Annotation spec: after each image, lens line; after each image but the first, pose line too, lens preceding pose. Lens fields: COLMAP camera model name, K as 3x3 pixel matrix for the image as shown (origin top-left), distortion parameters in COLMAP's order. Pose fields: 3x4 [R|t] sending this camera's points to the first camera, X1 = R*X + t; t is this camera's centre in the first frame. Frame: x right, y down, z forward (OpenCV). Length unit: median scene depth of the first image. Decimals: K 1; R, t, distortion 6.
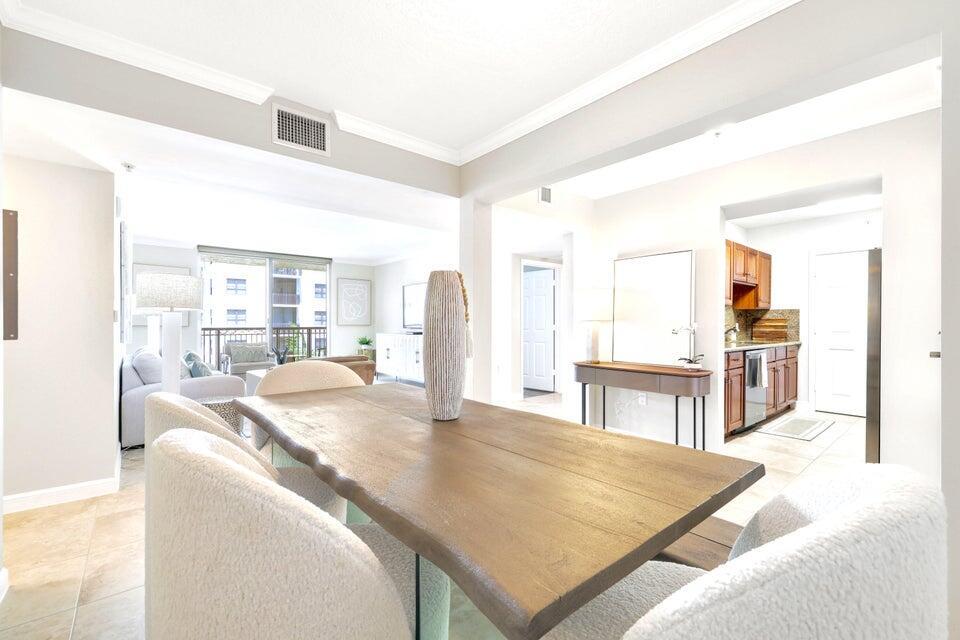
lens RADIAL K [[407.9, 0, 483.3], [0, 407.9, 326.4], [0, 0, 1]] dist [0.004678, 0.000225]
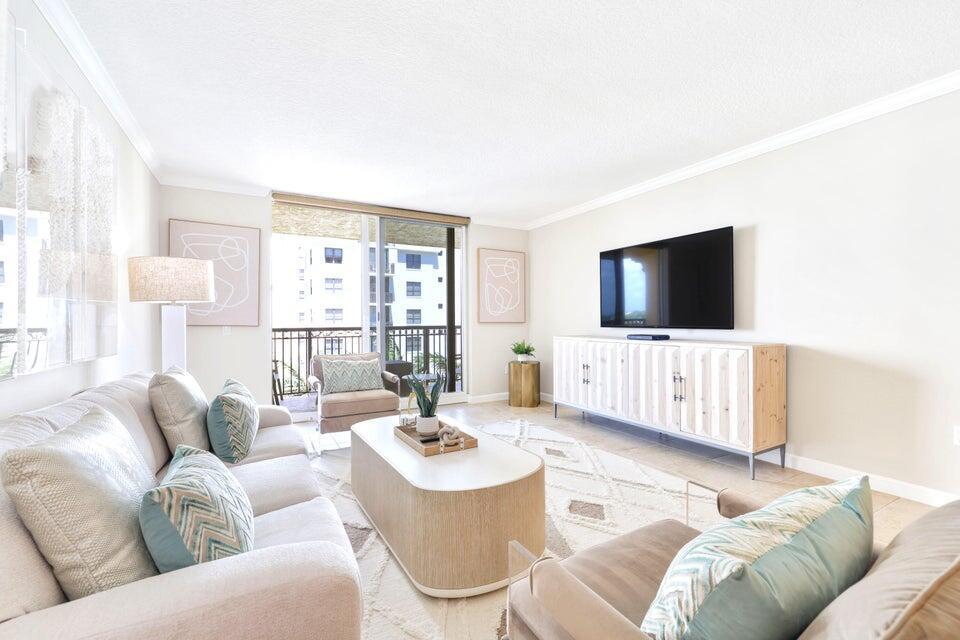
lens RADIAL K [[407.9, 0, 478.2], [0, 407.9, 319.7], [0, 0, 1]] dist [0.004678, 0.000225]
pose [[0.979236, -0.008191, -0.202558, -0.211512], [0.005606, 0.999895, -0.013334, 0.000796], [0.202646, 0.011922, 0.979180, 0.353101]]
